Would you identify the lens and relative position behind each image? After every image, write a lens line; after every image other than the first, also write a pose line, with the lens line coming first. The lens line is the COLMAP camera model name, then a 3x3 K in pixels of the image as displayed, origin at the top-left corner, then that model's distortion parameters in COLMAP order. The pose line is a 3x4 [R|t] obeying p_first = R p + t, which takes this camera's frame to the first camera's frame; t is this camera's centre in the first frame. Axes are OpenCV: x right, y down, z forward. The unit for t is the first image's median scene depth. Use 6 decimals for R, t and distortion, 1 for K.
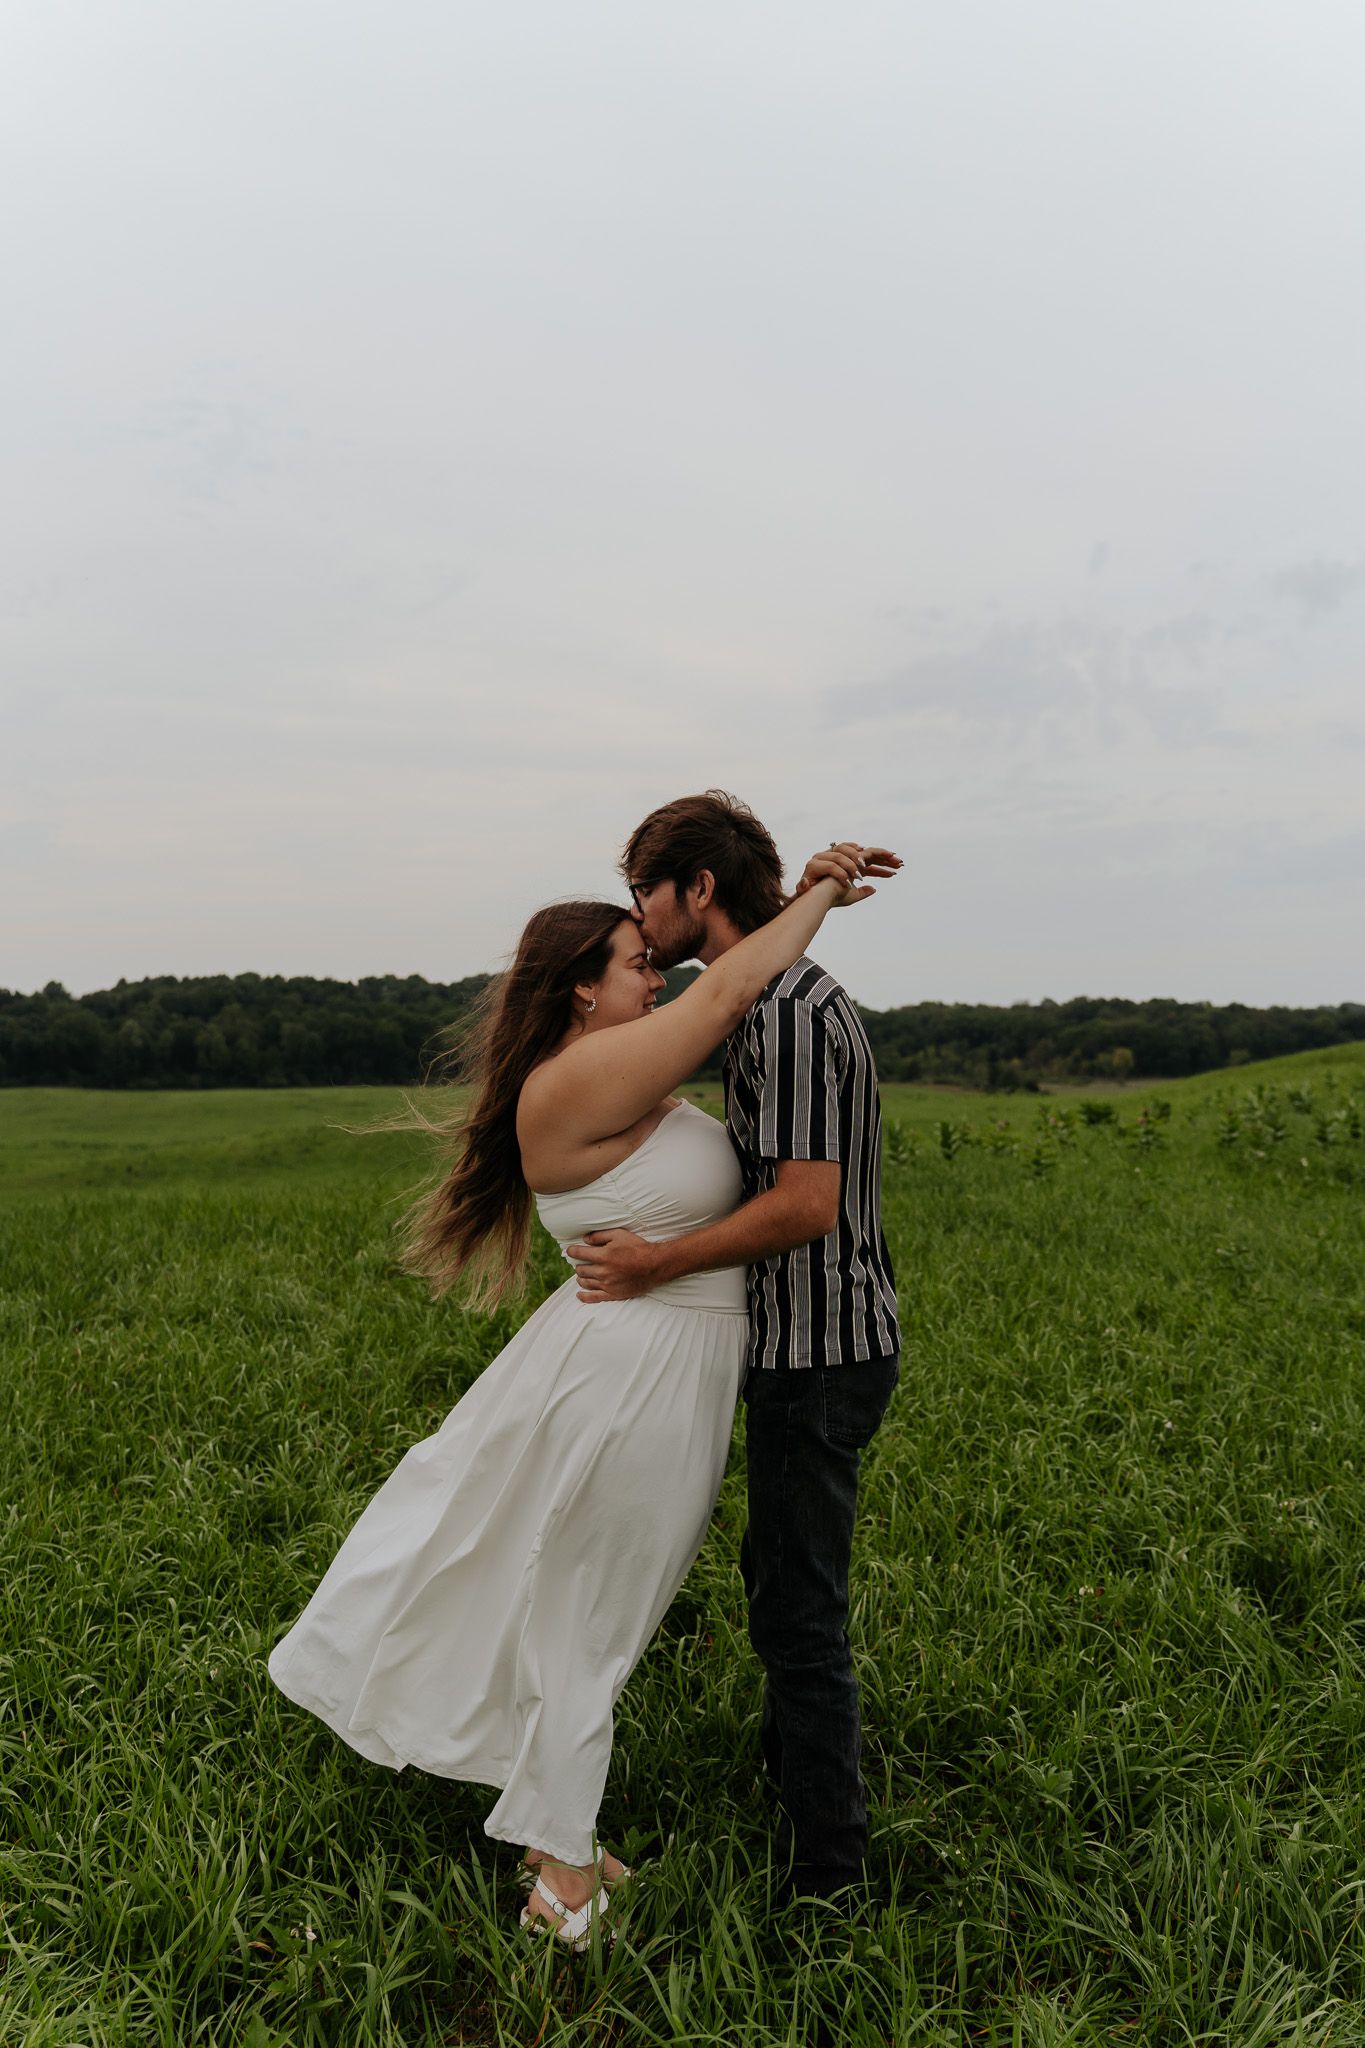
lens RADIAL K [[1642.4, 0, 681.1], [0, 1642.4, 1028.8], [0, 0, 1]] dist [-0.006757, -0.000158]
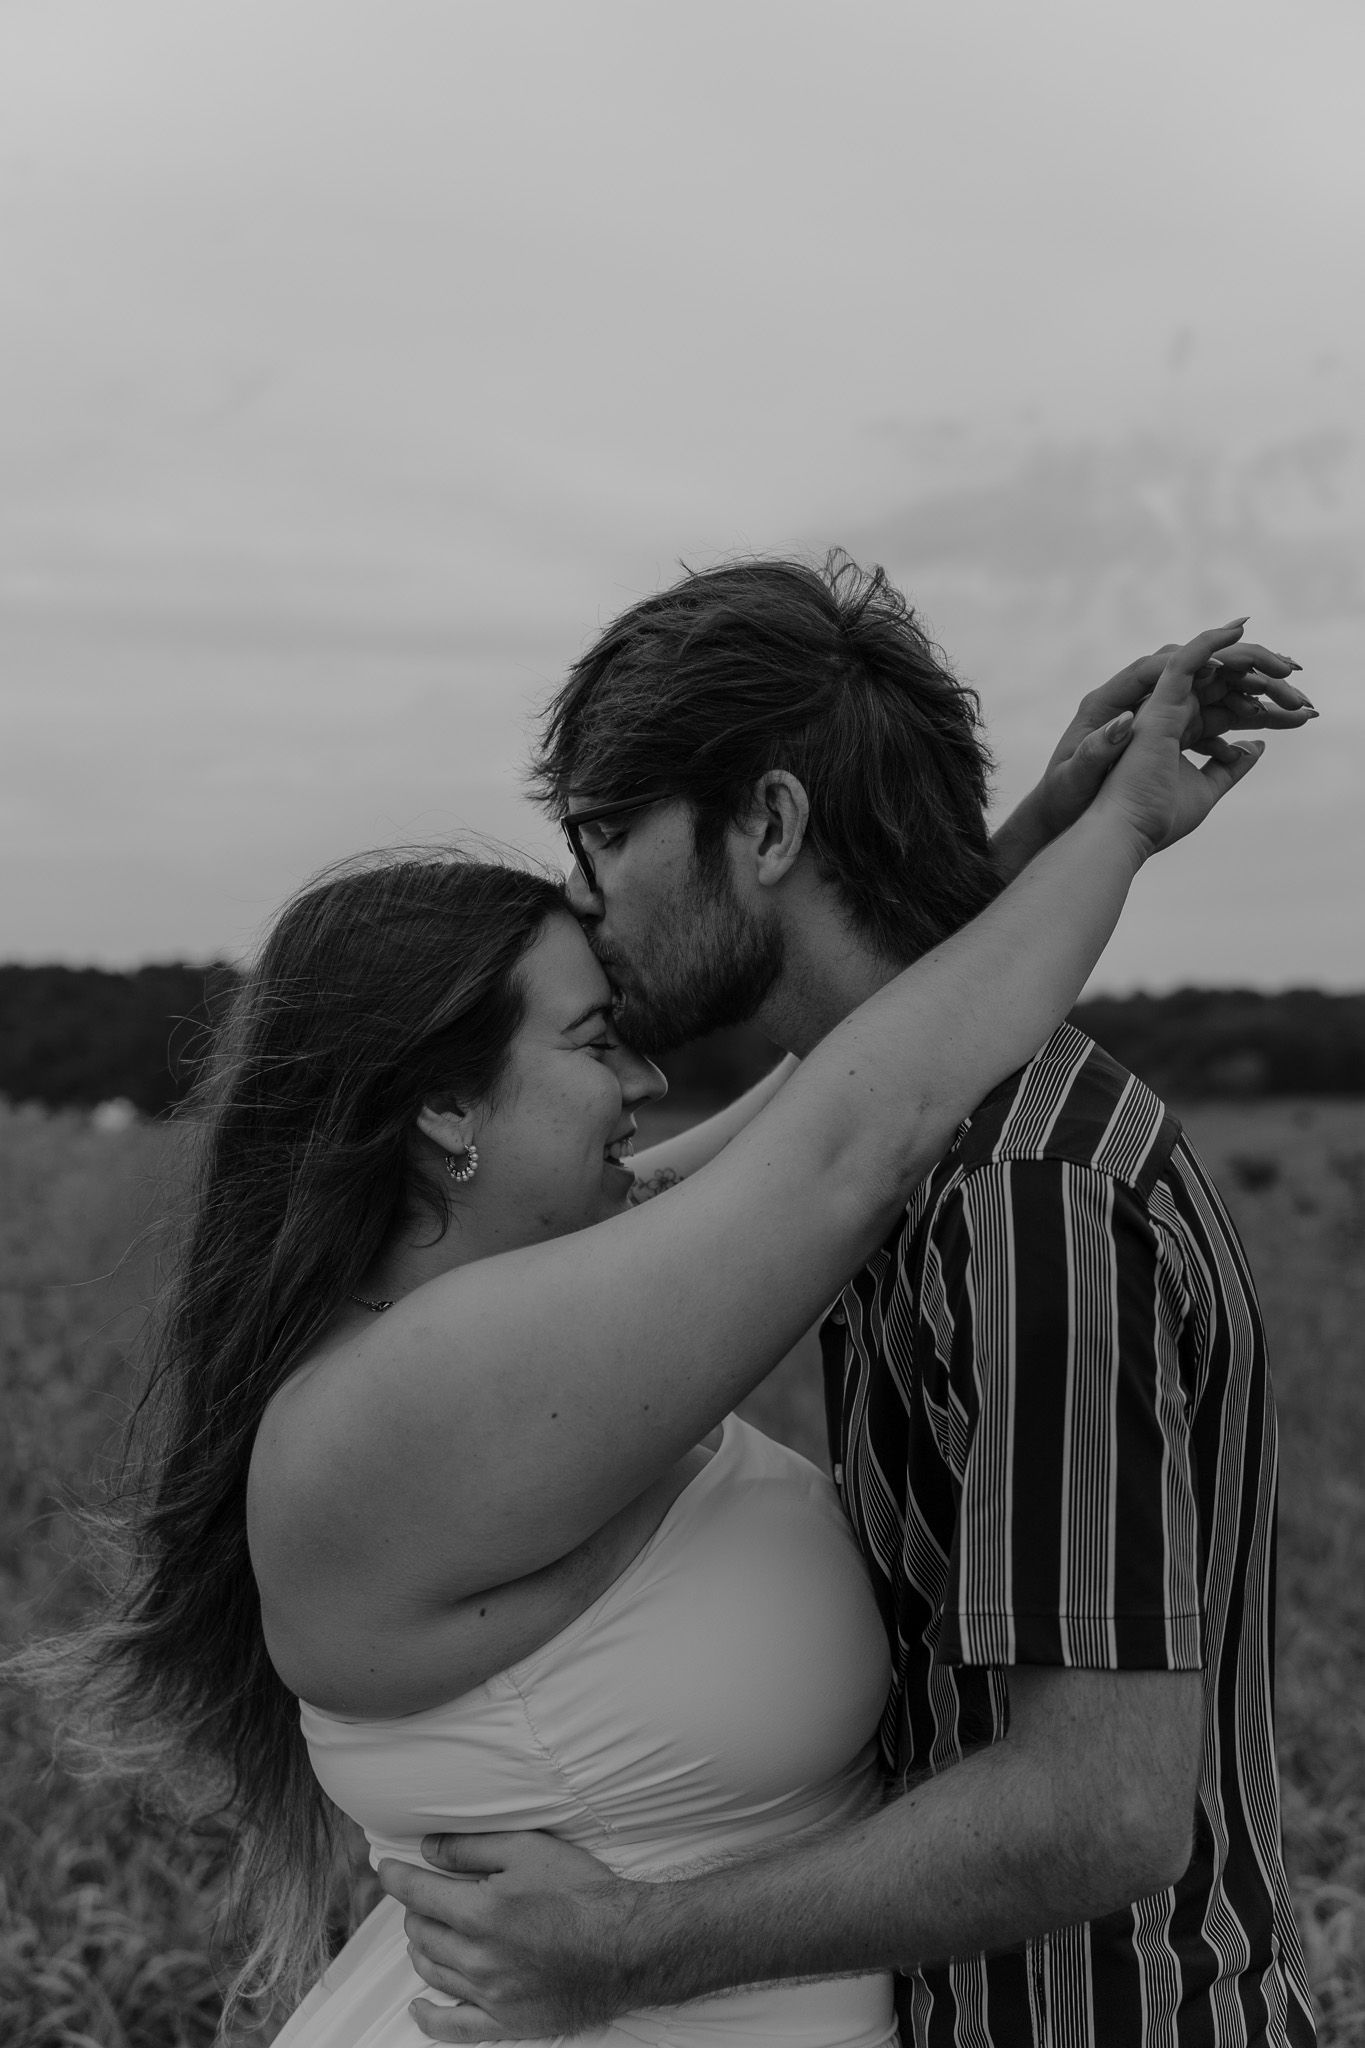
lens RADIAL K [[2360.4, 0, 682.1], [0, 2360.4, 1021.4], [0, 0, 1]] dist [0.040699, 0.000000]
pose [[0.999997, -0.000244, -0.002235, -0.005084], [0.000260, 0.999976, 0.006872, -0.047302], [0.002233, -0.006873, 0.999974, 0.500309]]
